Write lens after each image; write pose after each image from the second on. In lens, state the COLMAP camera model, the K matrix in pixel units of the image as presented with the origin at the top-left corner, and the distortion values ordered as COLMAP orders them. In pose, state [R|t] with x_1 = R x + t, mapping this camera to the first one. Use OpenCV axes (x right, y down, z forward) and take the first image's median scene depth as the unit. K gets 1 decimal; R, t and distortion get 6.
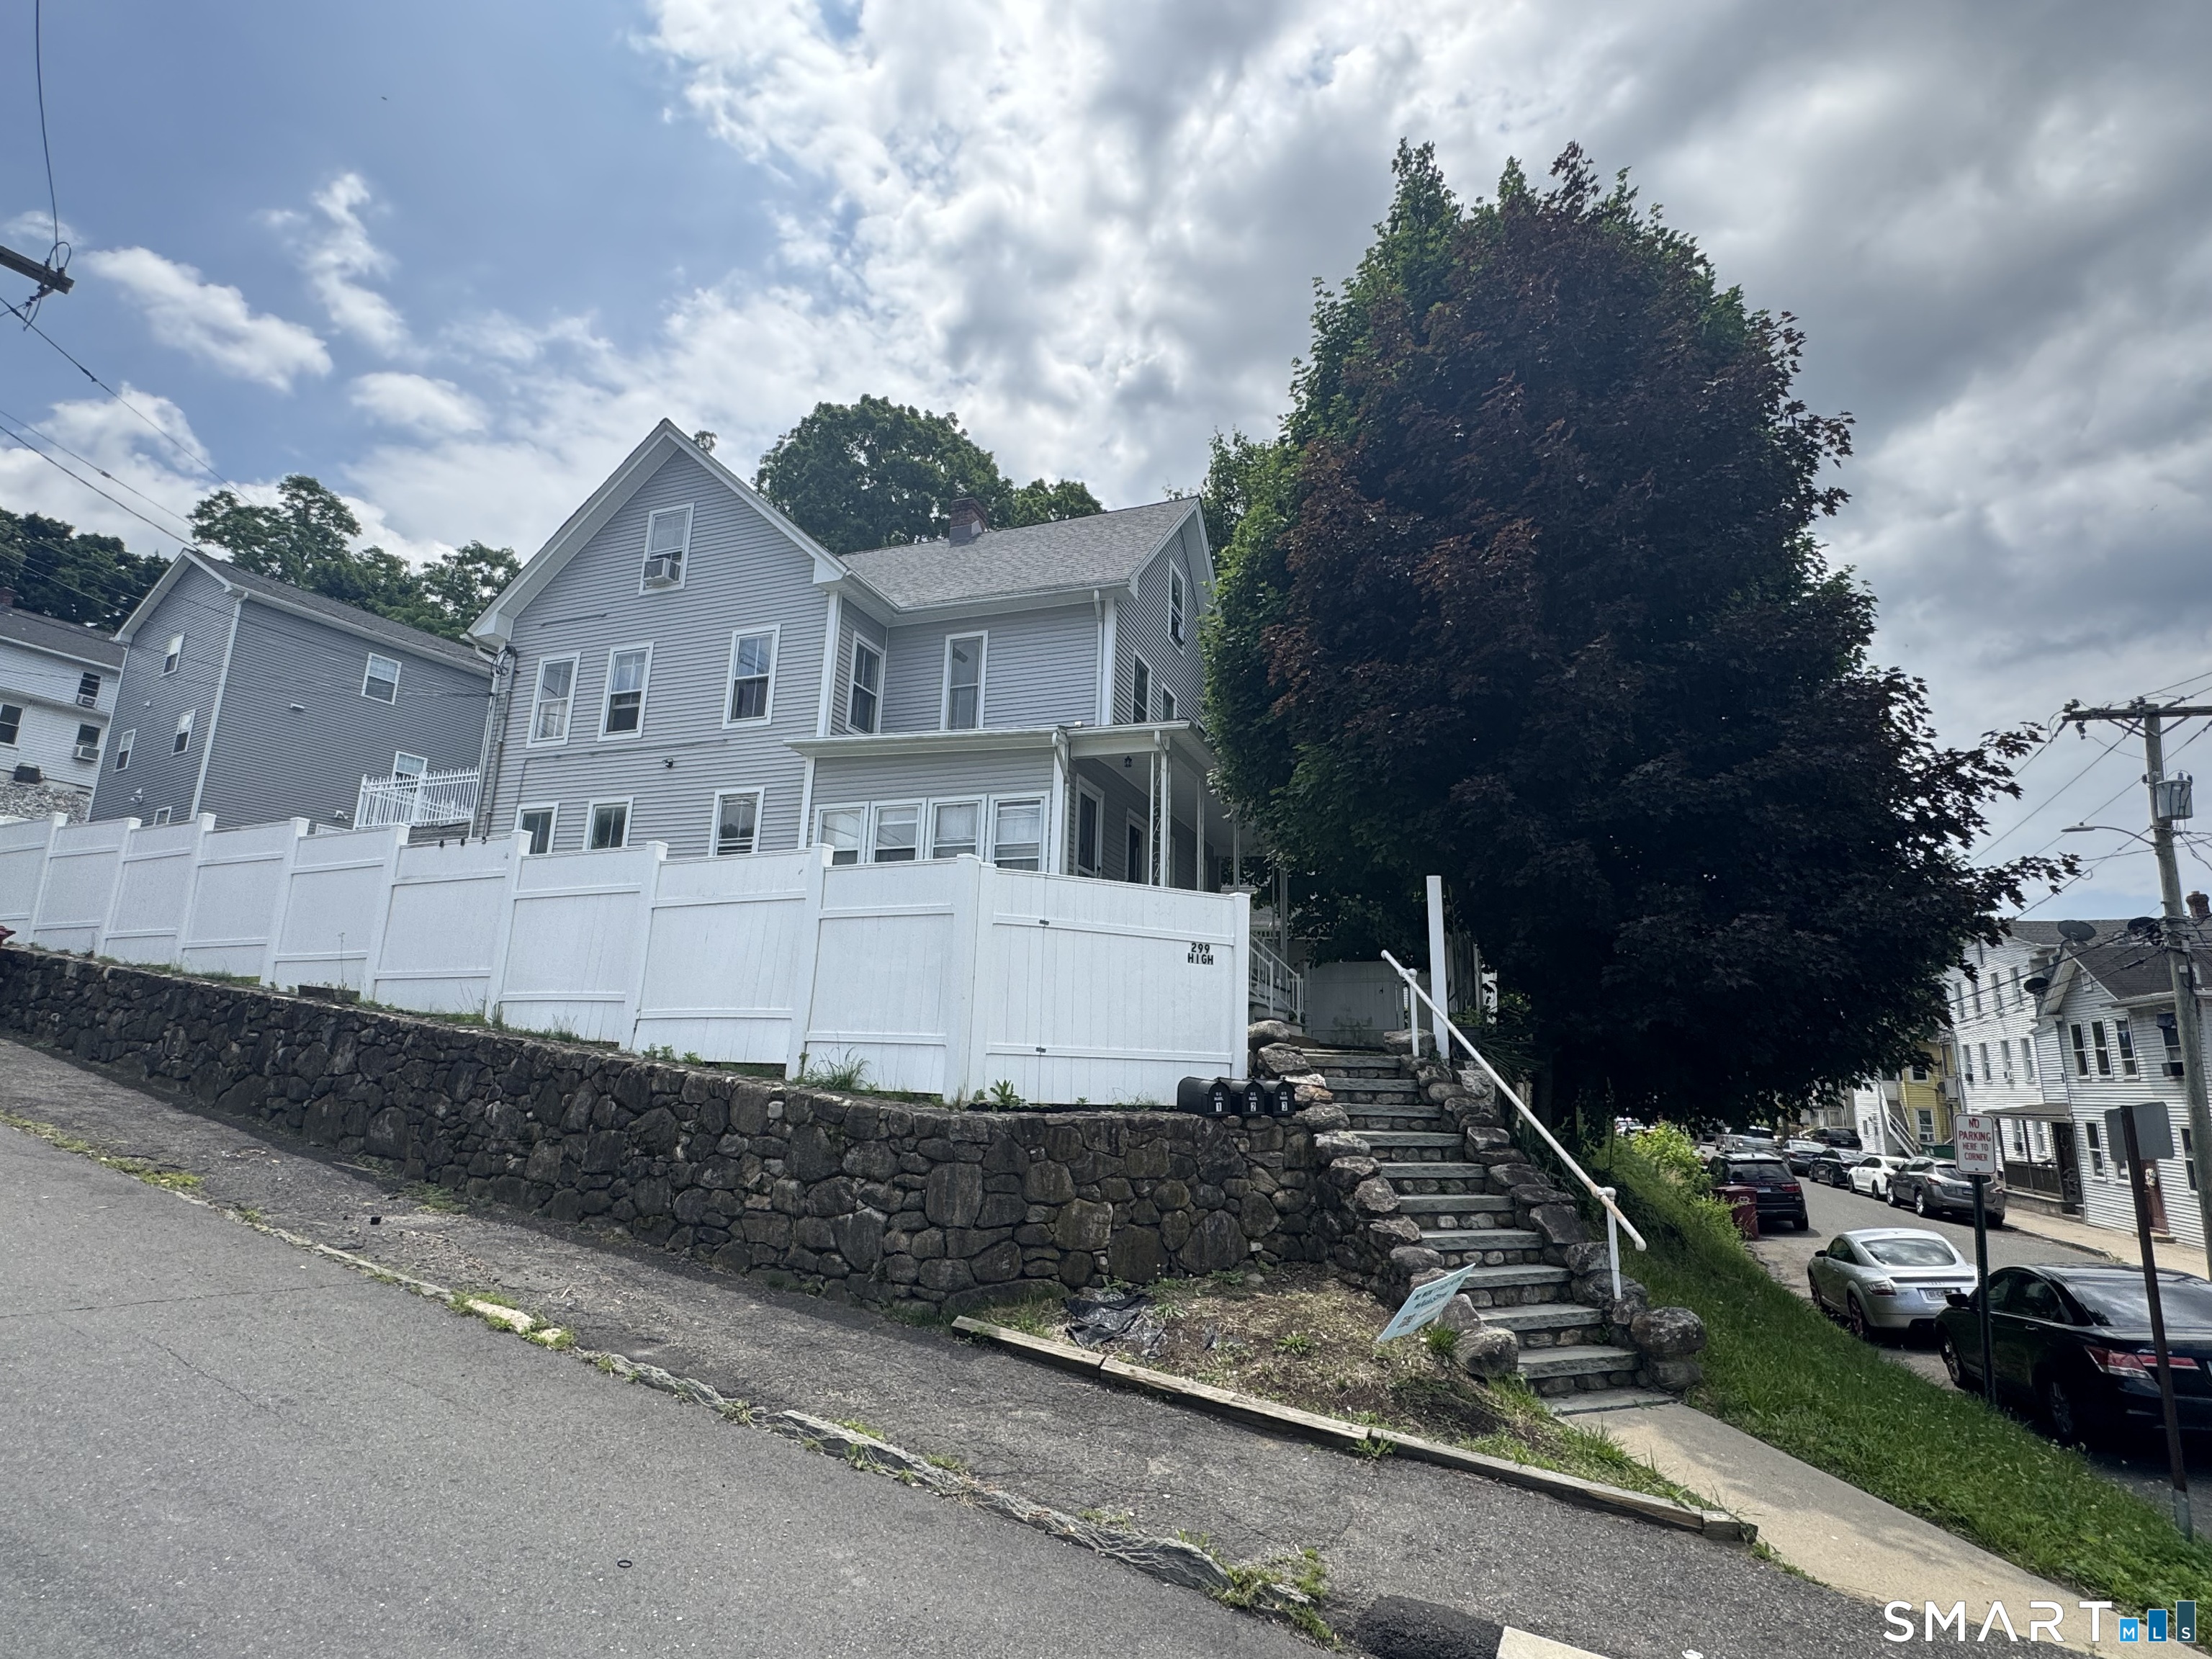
lens RADIAL K [[1173.9, 0, 1114.4], [0, 1173.9, 829.4], [0, 0, 1]] dist [-0.051106, -0.000471]
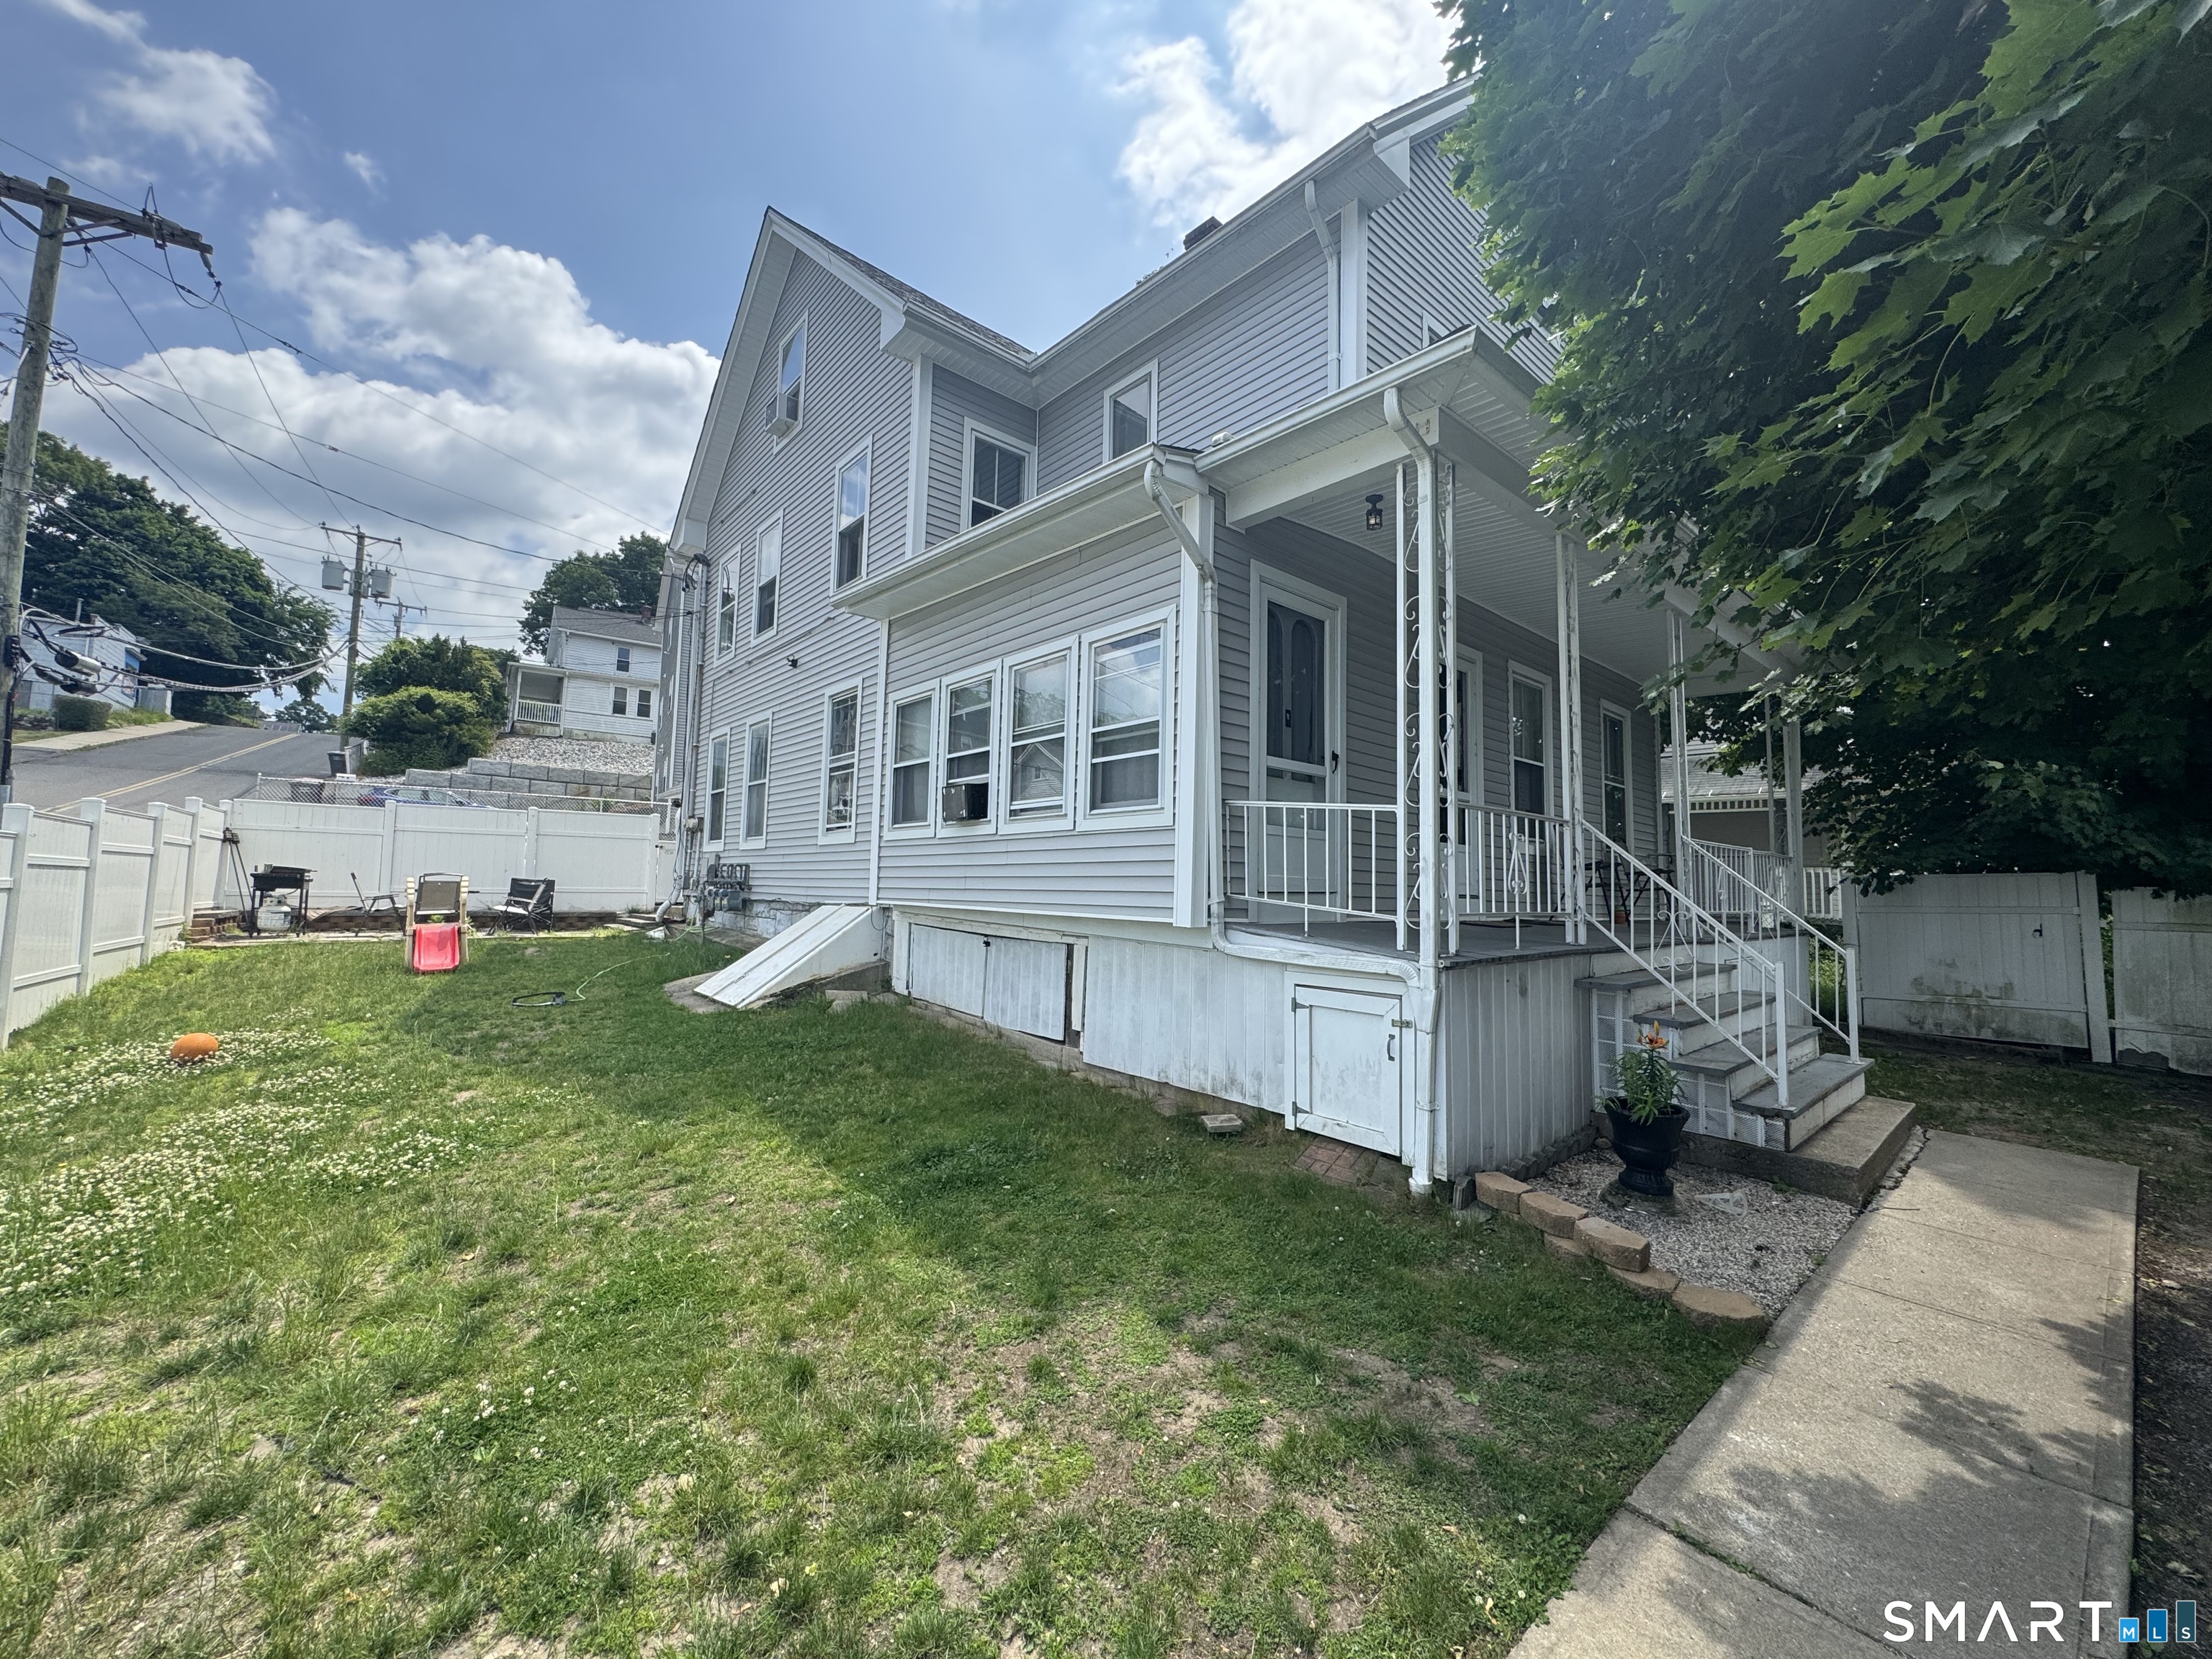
lens RADIAL K [[886.2, 0, 1105.1], [0, 886.2, 830.0], [0, 0, 1]] dist [-0.001311, -0.000299]
pose [[0.875635, -0.043598, -0.481001, 0.071992], [0.107521, 0.988521, 0.106135, 0.012727], [0.470852, -0.144653, 0.870272, 0.570755]]
